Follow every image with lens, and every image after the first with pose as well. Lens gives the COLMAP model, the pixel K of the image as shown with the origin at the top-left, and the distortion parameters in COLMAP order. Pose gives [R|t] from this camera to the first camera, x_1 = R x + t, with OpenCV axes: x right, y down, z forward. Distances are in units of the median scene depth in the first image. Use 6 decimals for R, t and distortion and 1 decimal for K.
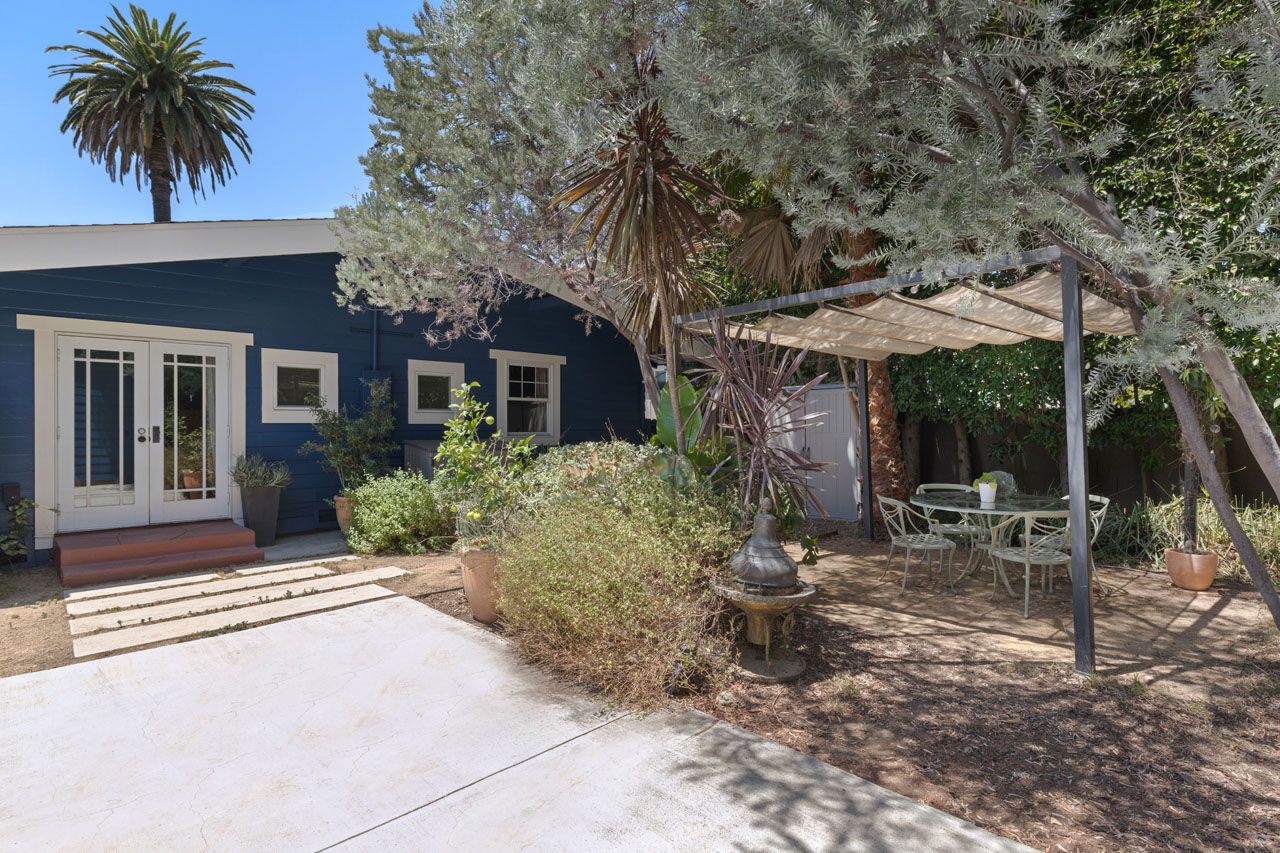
lens RADIAL K [[659.2, 0, 639.6], [0, 659.2, 426.9], [0, 0, 1]] dist [-0.002111, -0.000177]
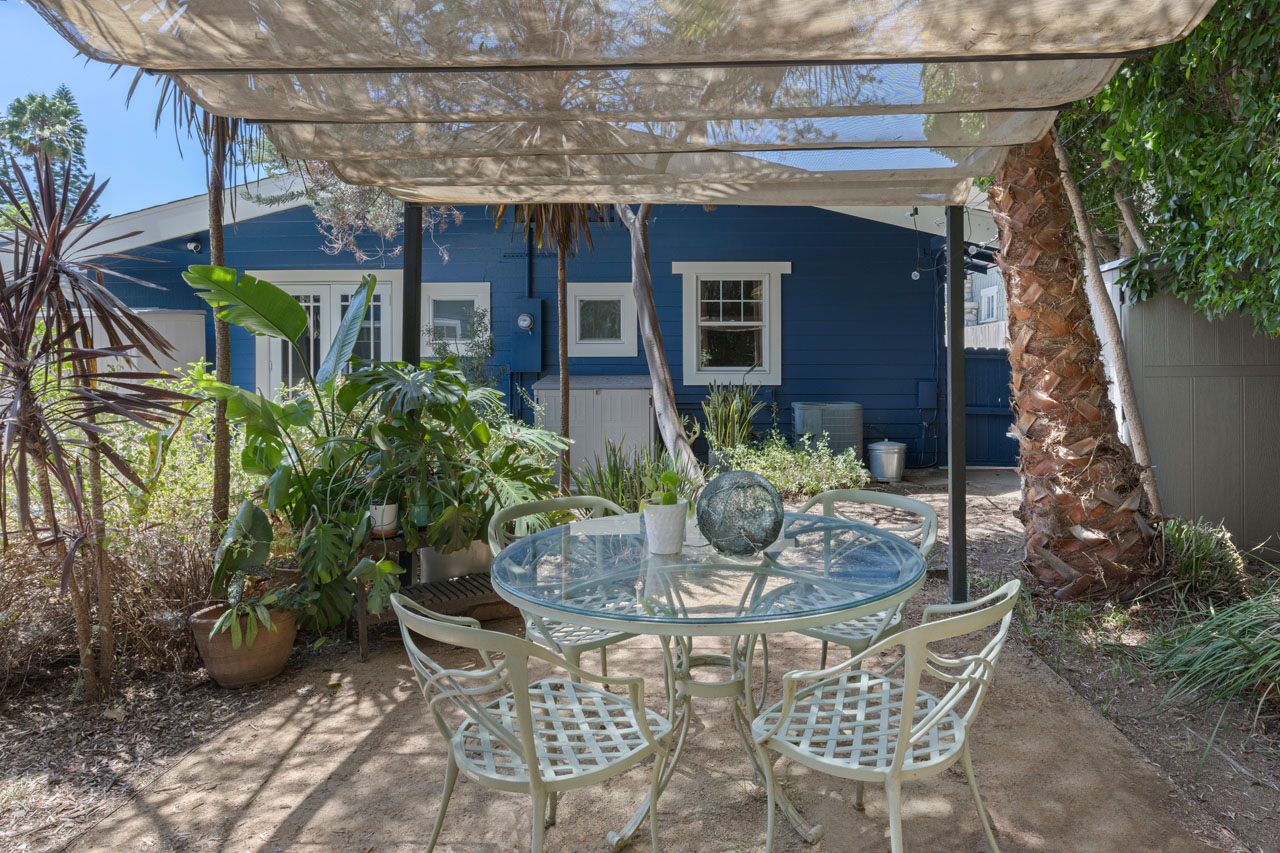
lens RADIAL K [[741.5, 0, 640.6], [0, 741.5, 367.9], [0, 0, 1]] dist [-0.002090, -0.002395]
pose [[0.714150, 0.003290, -0.699985, 0.529224], [0.003385, 0.999961, 0.008154, 0.003863], [0.699984, -0.008192, 0.714111, 0.457866]]
